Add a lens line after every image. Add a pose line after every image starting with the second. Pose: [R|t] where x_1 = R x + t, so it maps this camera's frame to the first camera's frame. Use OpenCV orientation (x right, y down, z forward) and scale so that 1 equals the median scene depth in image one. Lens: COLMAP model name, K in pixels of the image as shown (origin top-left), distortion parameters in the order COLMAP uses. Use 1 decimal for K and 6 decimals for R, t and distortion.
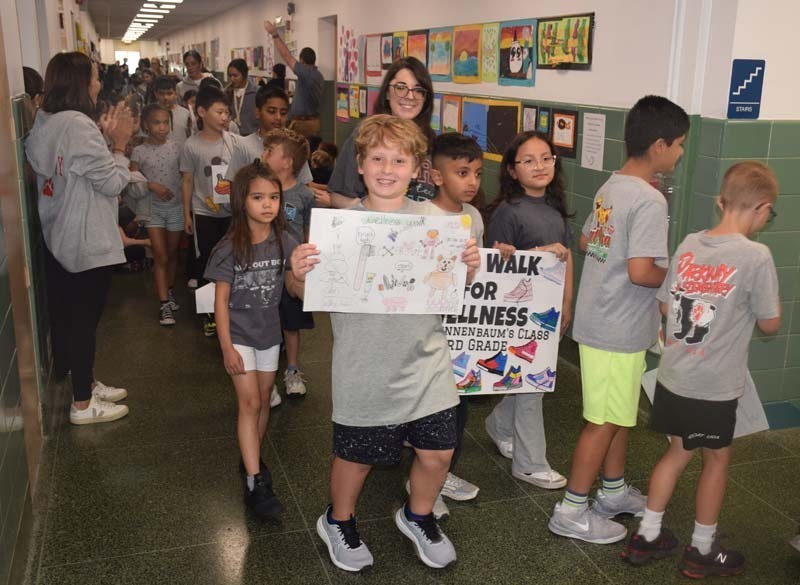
lens RADIAL K [[865.2, 0, 425.8], [0, 865.2, 305.9], [0, 0, 1]] dist [-0.083387, 0.240018]
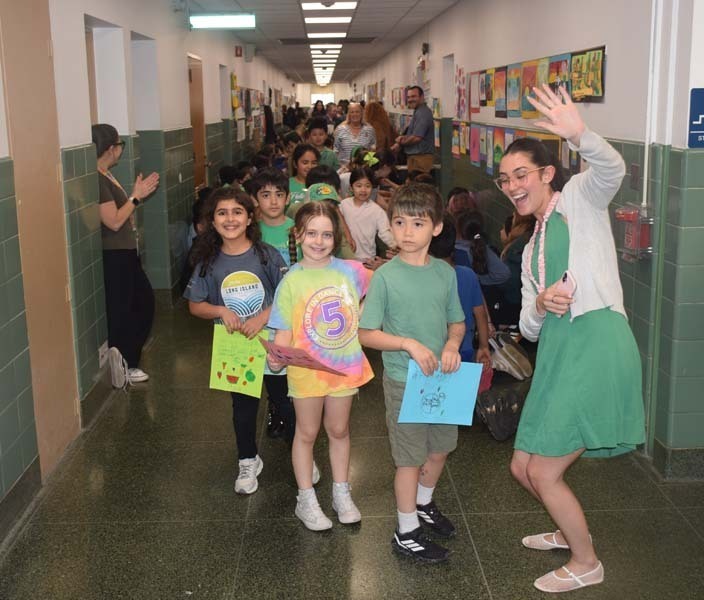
lens RADIAL K [[909.5, 0, 352.0], [0, 909.5, 300.0], [0, 0, 1]] dist [-0.075423, 0.189683]
pose [[0.951950, 0.024761, -0.305250, 0.155872], [-0.041681, 0.997927, -0.049035, 0.011235], [0.303403, 0.059402, 0.951009, -0.045290]]
